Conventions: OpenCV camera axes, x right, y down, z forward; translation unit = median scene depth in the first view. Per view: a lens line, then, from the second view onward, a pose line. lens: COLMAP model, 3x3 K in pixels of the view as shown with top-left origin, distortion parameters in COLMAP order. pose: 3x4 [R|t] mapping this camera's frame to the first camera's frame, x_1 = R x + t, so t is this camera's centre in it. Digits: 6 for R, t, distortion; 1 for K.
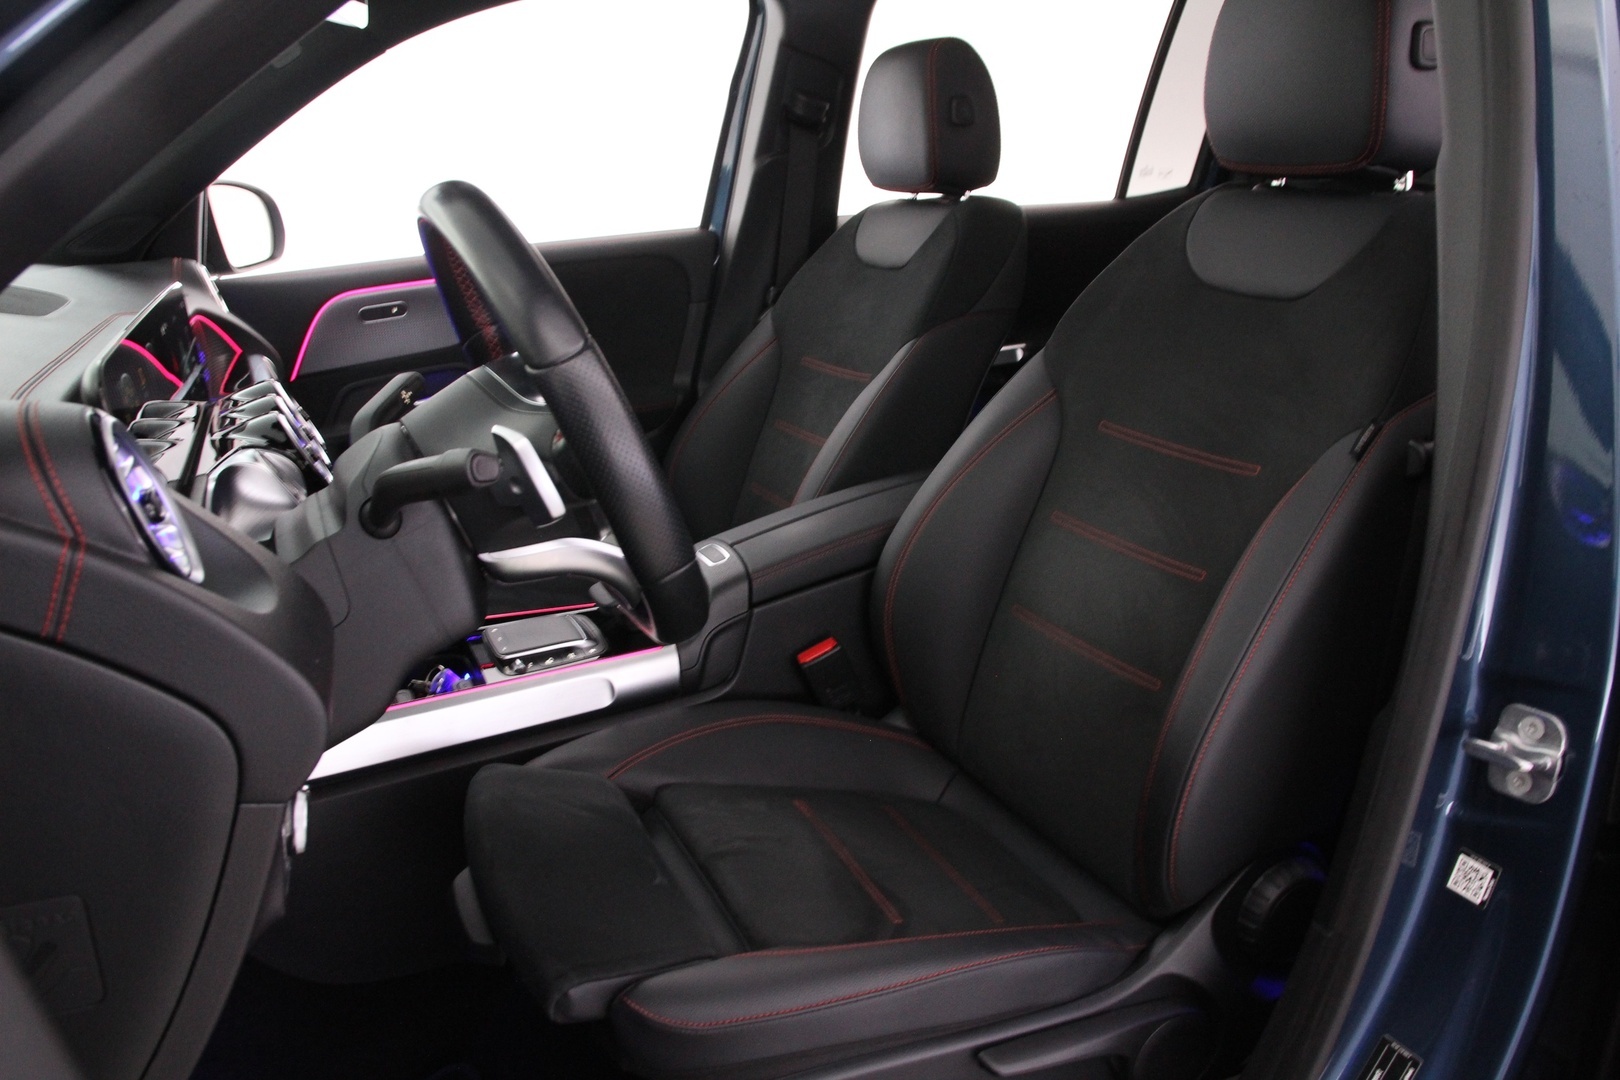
lens RADIAL K [[1283.2, 0, 814.1], [0, 1283.2, 538.7], [0, 0, 1]] dist [-0.105192, 0.064147]
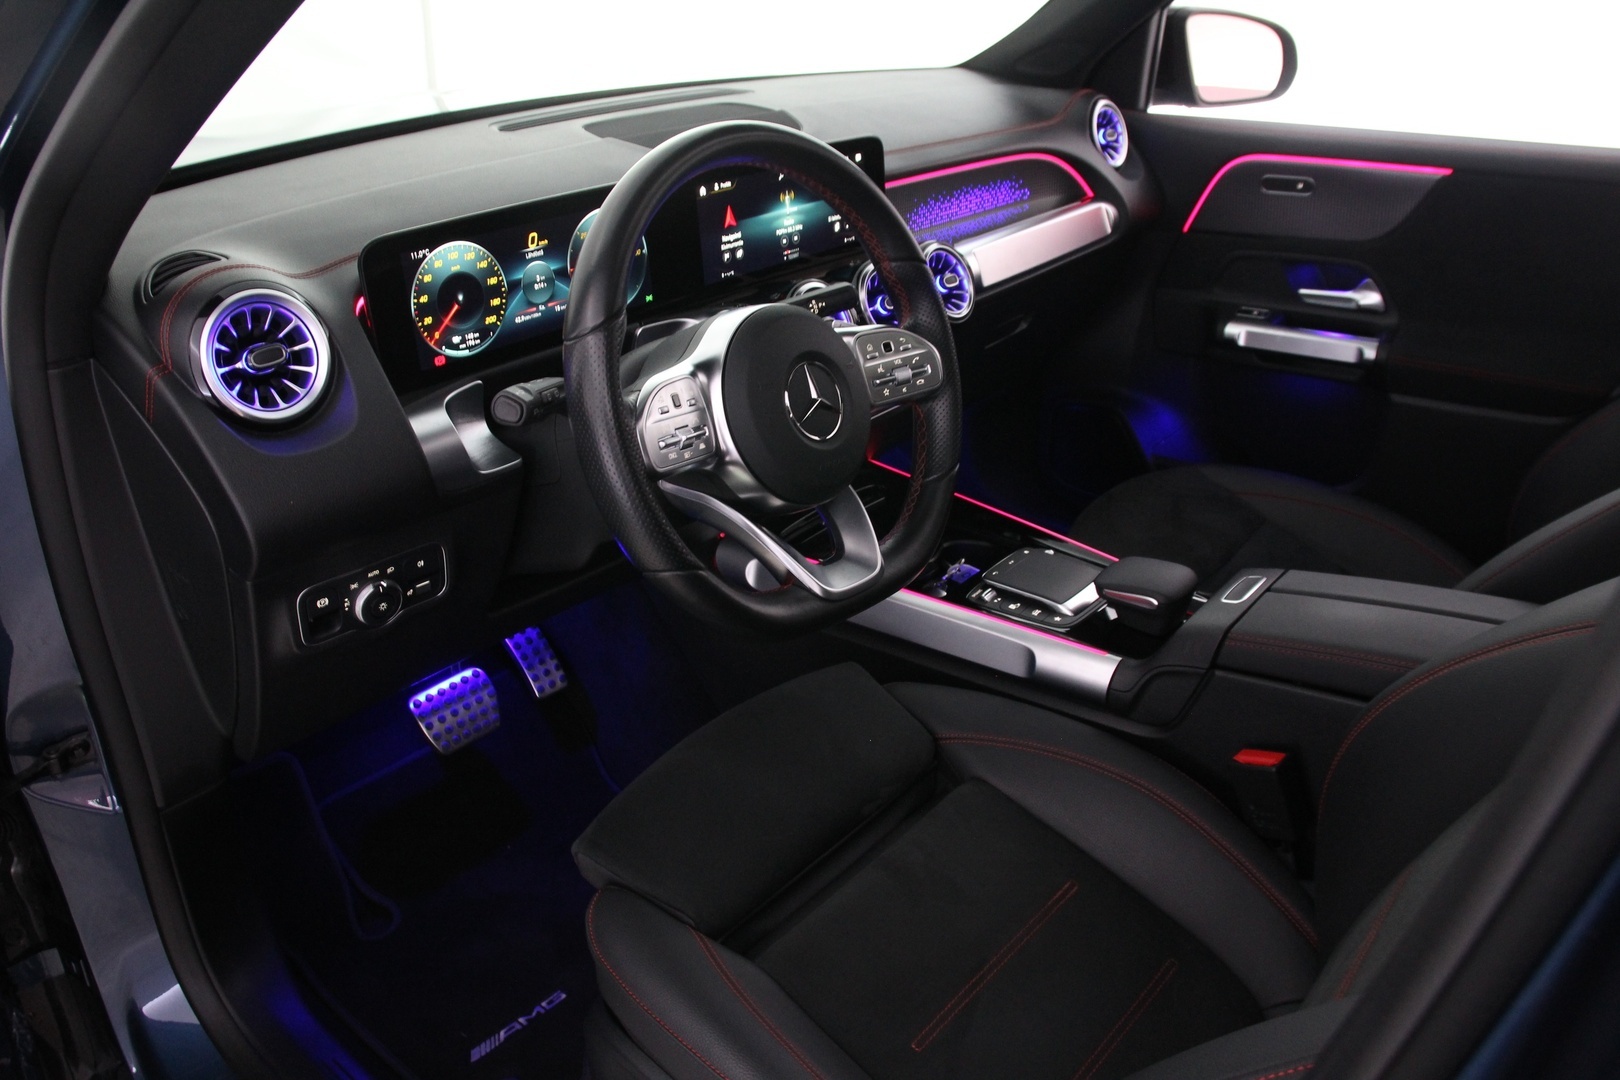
lens RADIAL K [[1283.2, 0, 811.5], [0, 1283.2, 542.7], [0, 0, 1]] dist [-0.105192, 0.064147]
pose [[0.443506, 0.437705, -0.782123, 0.461624], [-0.276067, 0.896928, 0.345409, -0.240151], [0.852695, 0.062727, 0.518629, 0.379146]]
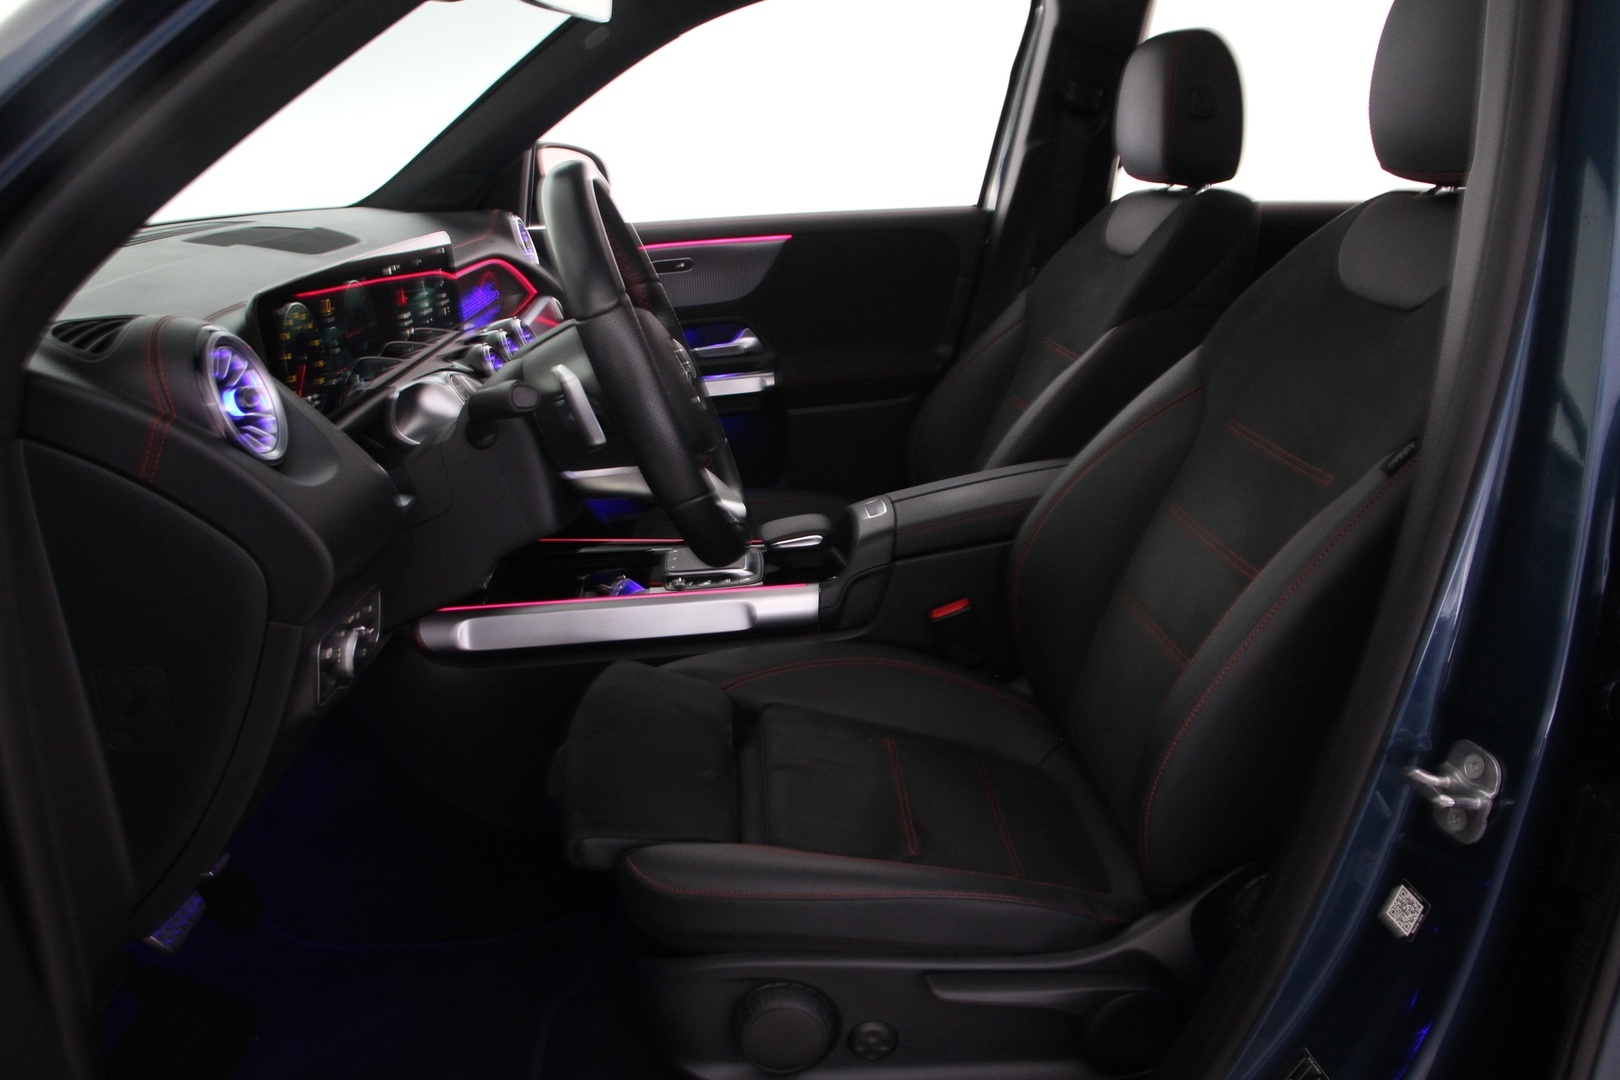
lens RADIAL K [[1283.2, 0, 822.2], [0, 1283.2, 537.8], [0, 0, 1]] dist [-0.105192, 0.064147]
pose [[0.942001, 0.124567, -0.311637, 0.244030], [-0.117663, 0.992209, 0.040937, -0.002727], [0.314308, -0.001894, 0.949319, -0.051562]]
